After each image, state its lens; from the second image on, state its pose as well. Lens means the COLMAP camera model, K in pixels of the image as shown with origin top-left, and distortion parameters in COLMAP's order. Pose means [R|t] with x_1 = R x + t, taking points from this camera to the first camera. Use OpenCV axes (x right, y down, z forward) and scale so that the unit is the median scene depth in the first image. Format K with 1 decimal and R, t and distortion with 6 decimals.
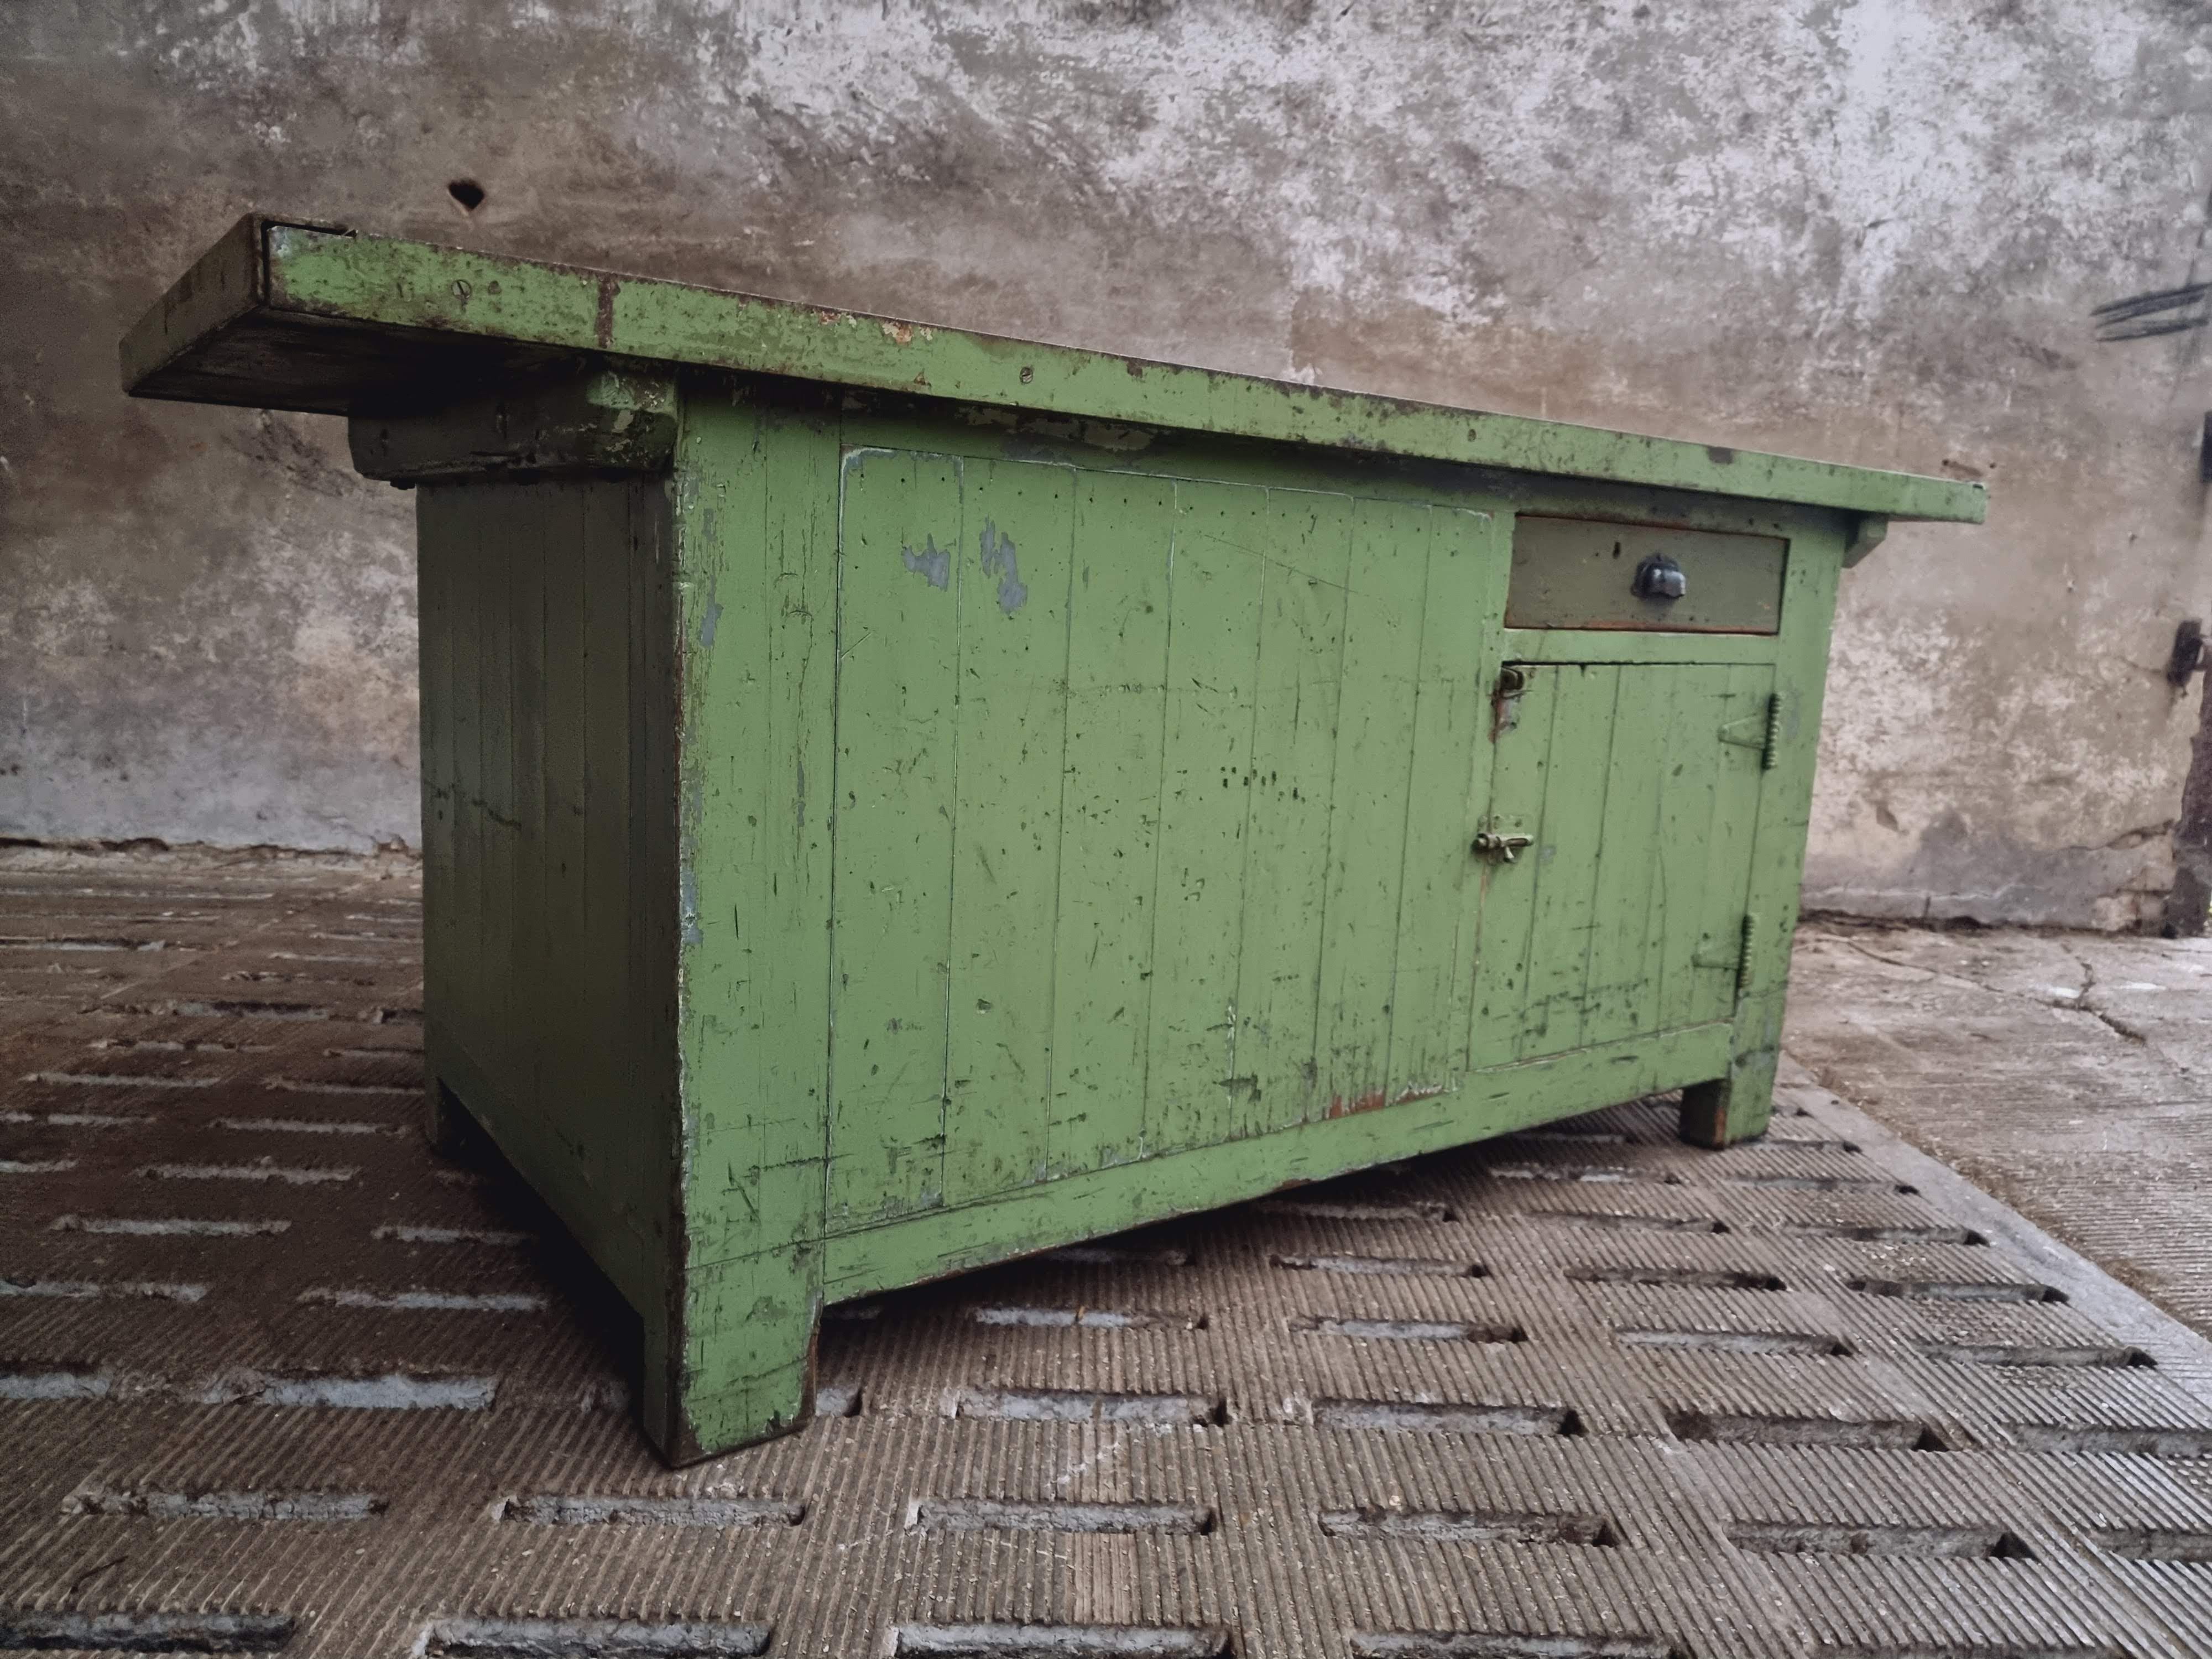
lens RADIAL K [[1558.7, 0, 1107.5], [0, 1558.7, 821.7], [0, 0, 1]] dist [0.073010, -0.067311]
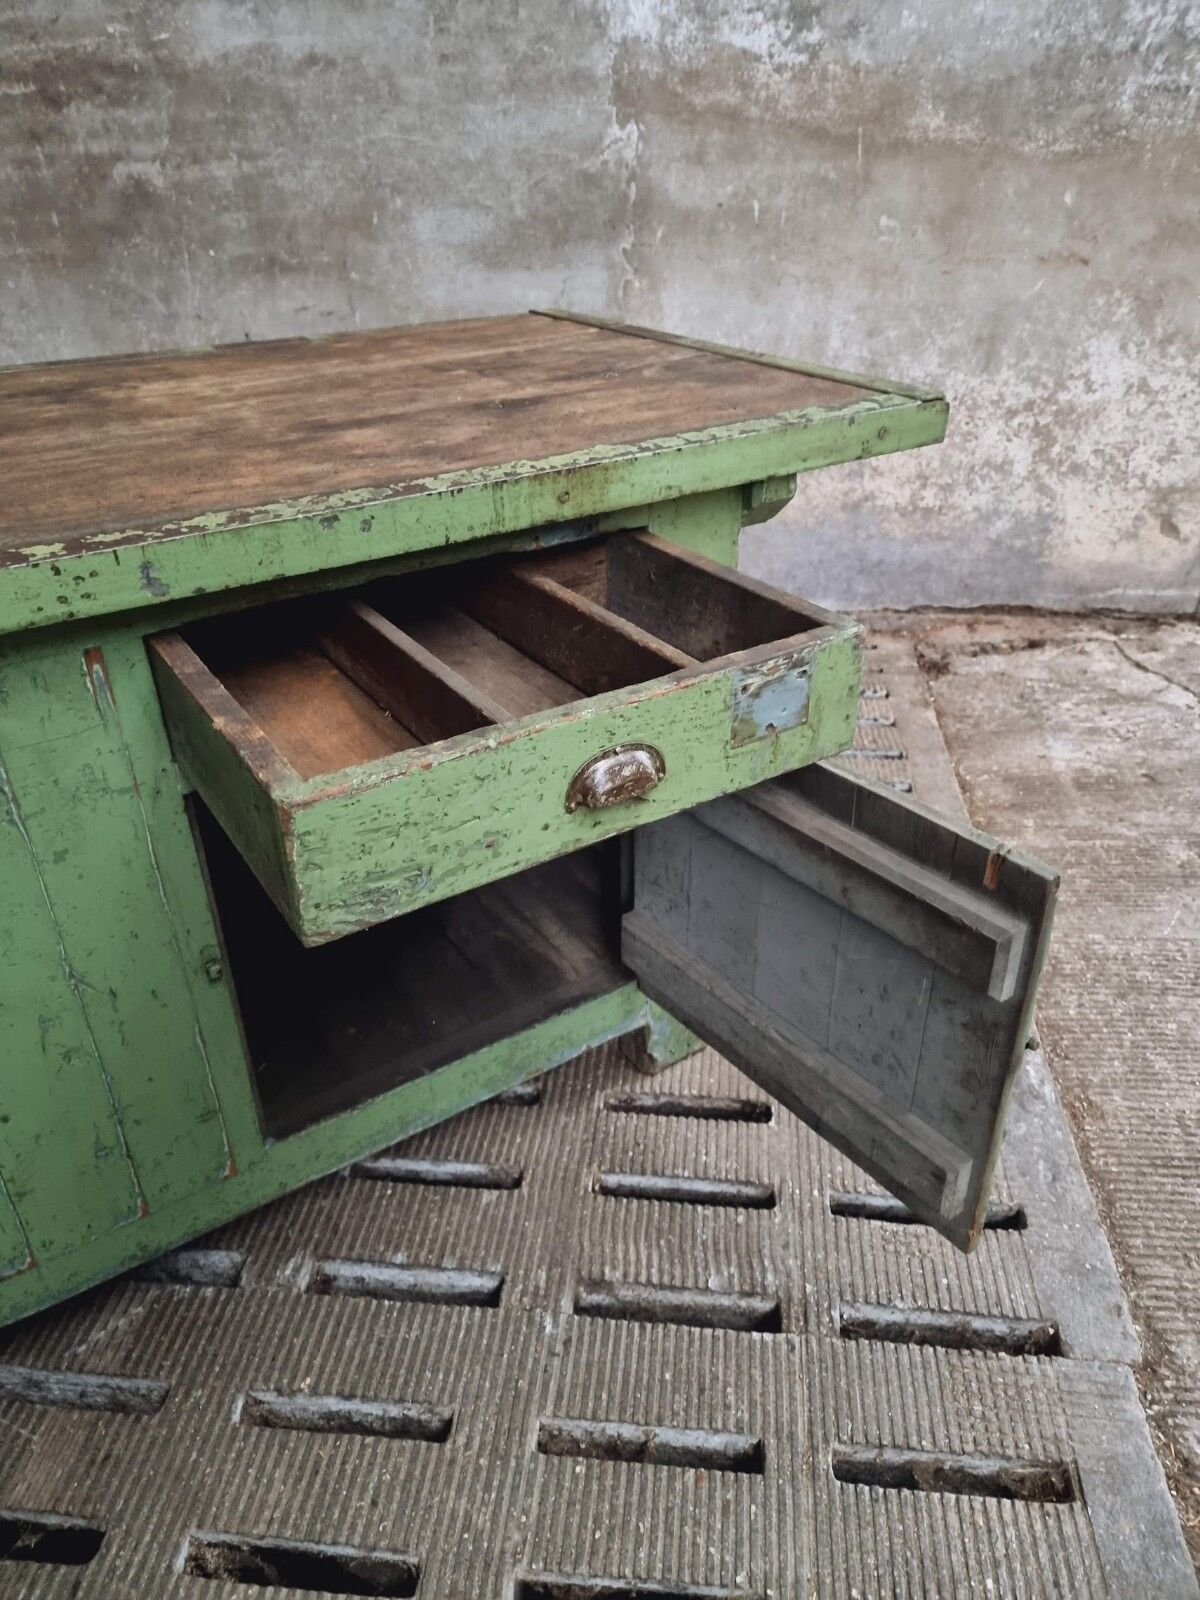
lens RADIAL K [[1126.1, 0, 597.4], [0, 1126.1, 787.0], [0, 0, 1]] dist [0.069888, -0.063309]
pose [[0.987942, 0.009444, -0.154538, 0.232003], [0.047796, 0.930783, 0.362435, -0.157254], [0.147264, -0.365451, 0.919108, 0.128817]]
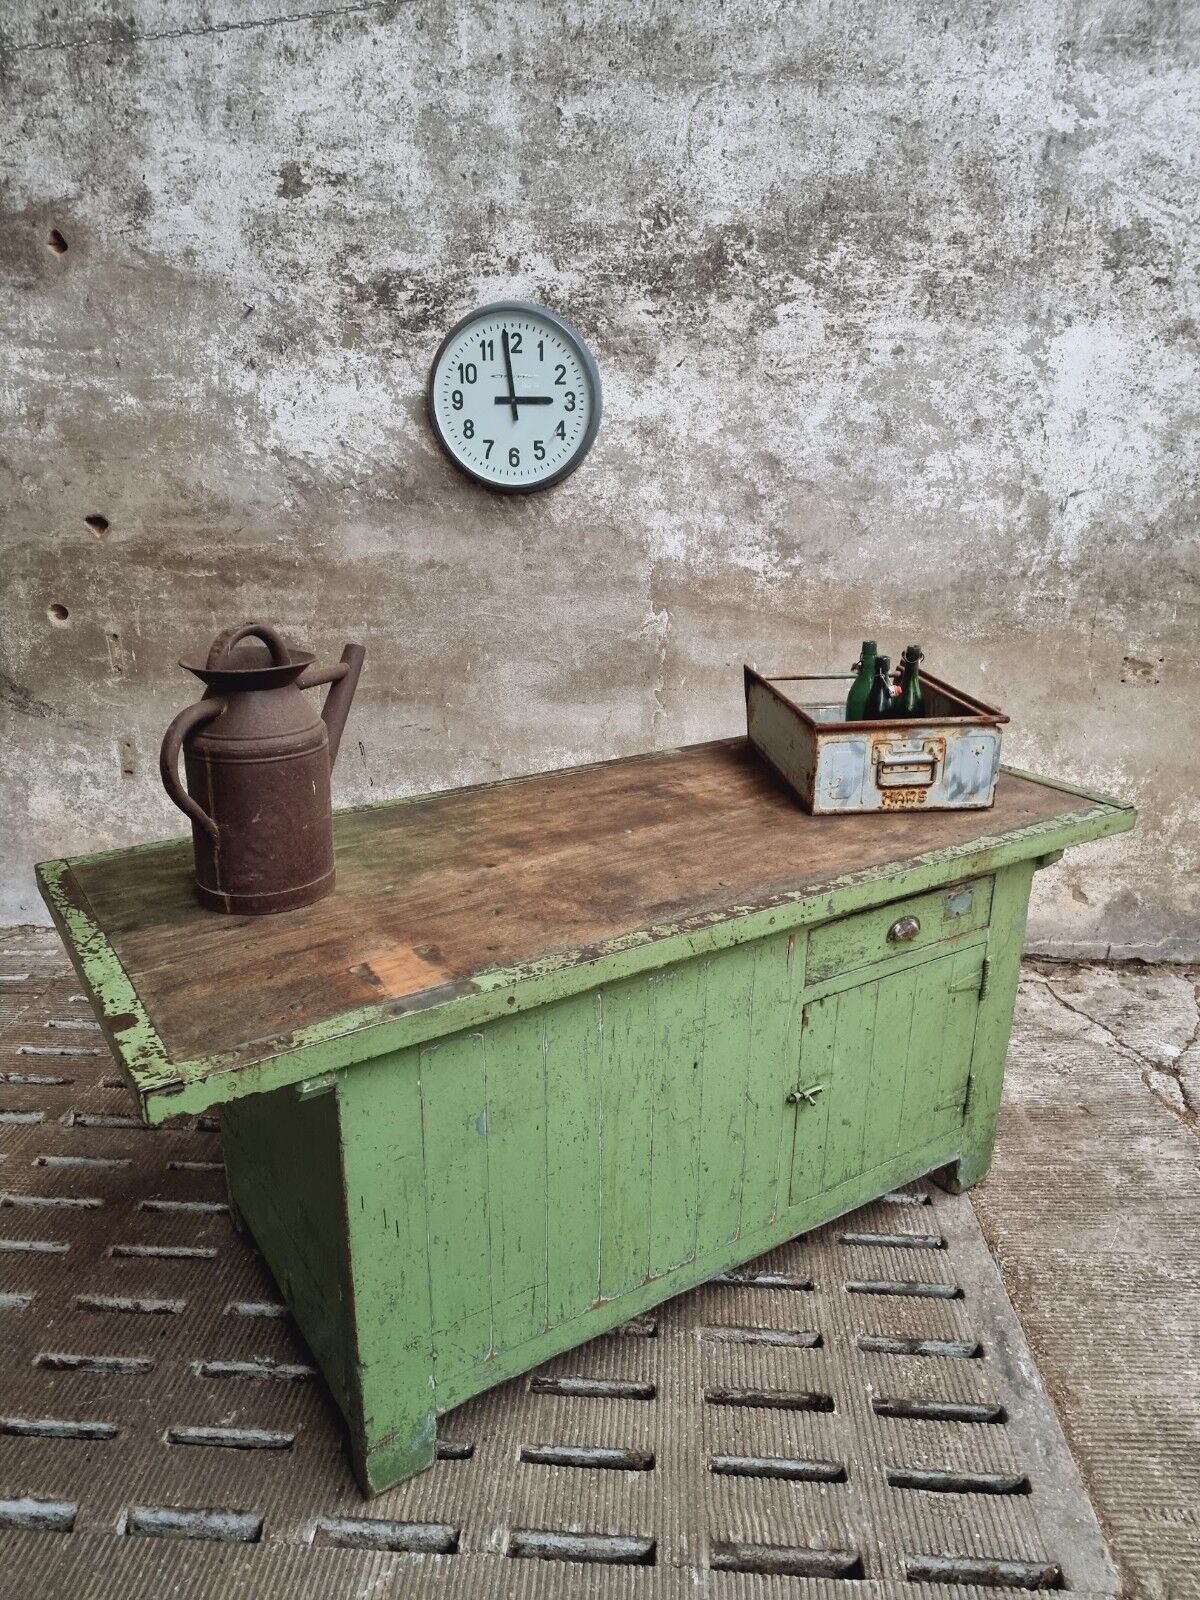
lens RADIAL K [[1126.1, 0, 579.3], [0, 1126.1, 802.1], [0, 0, 1]] dist [0.069888, -0.063309]
pose [[0.993789, -0.016759, -0.110013, 0.164412], [0.035542, 0.984618, 0.171068, -0.302384], [0.105454, -0.173916, 0.979098, -0.059023]]
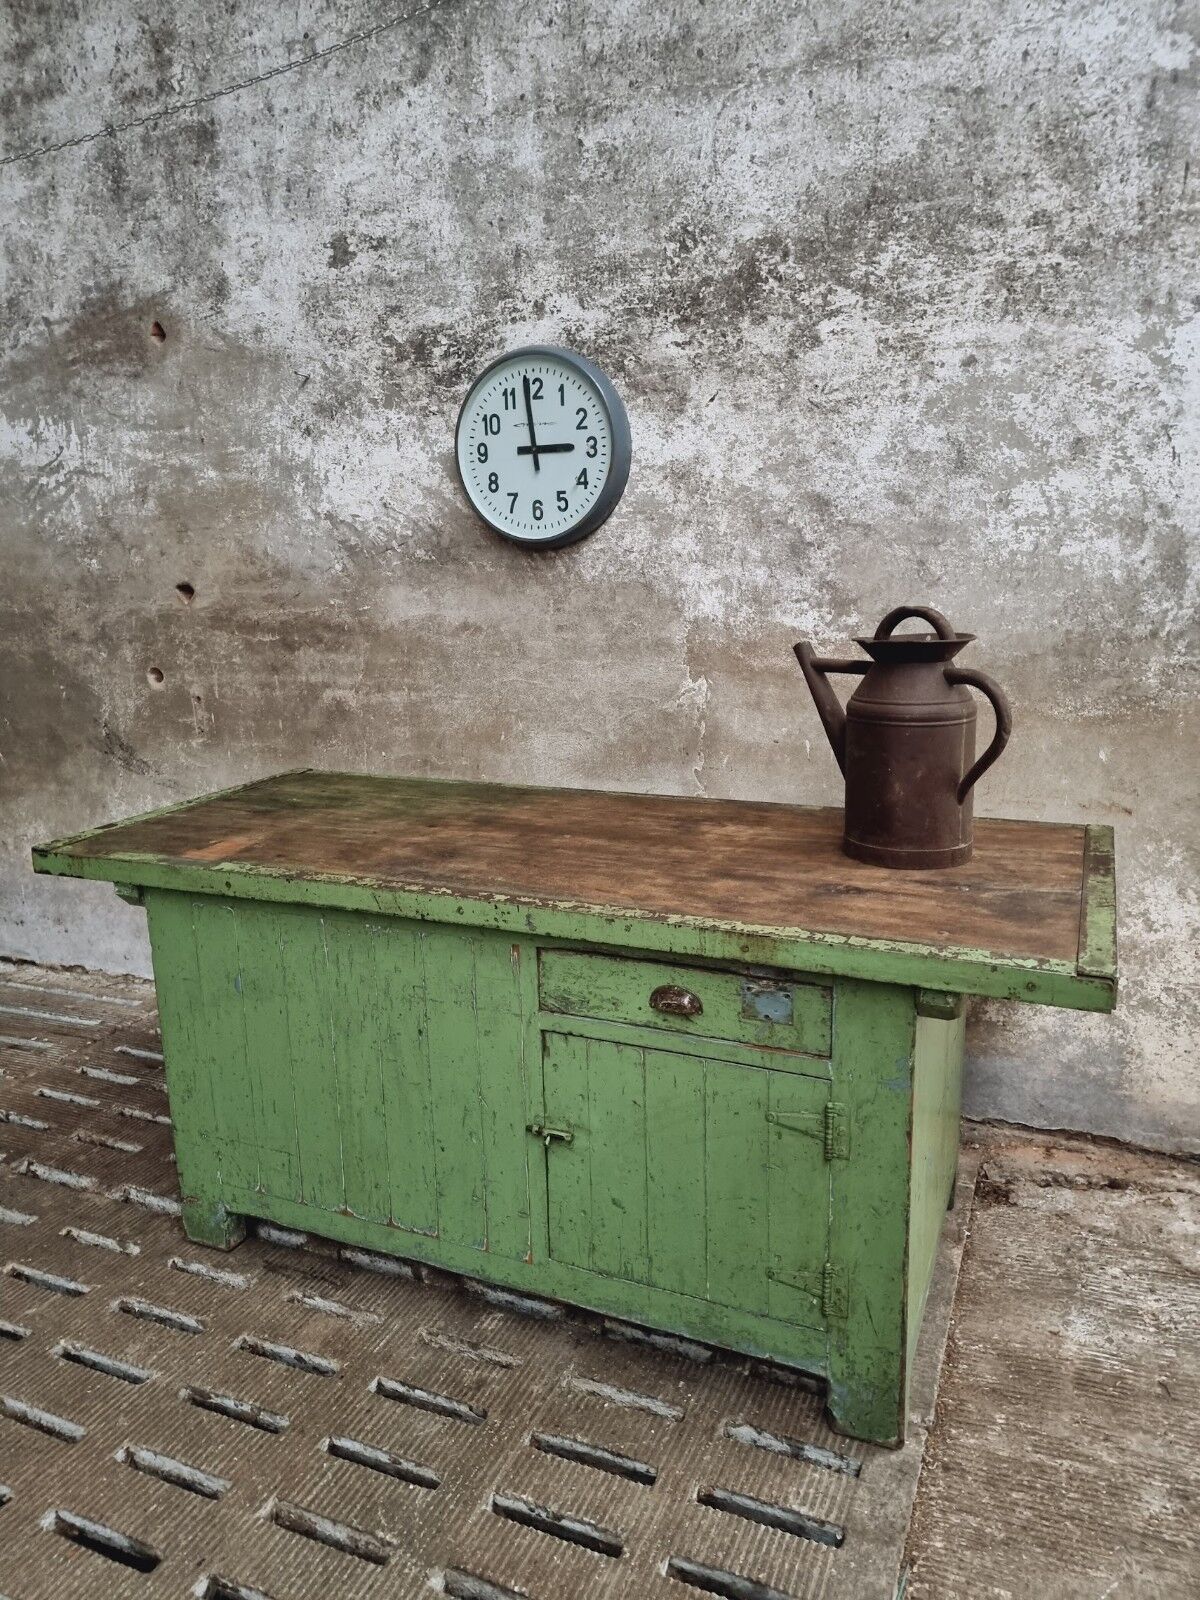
lens RADIAL K [[1126.1, 0, 582.6], [0, 1126.1, 795.7], [0, 0, 1]] dist [0.069888, -0.063309]
pose [[0.897771, 0.018214, -0.440087, 0.447937], [0.006876, 0.998443, 0.055349, -0.250811], [0.440410, -0.052717, 0.896248, 0.148176]]
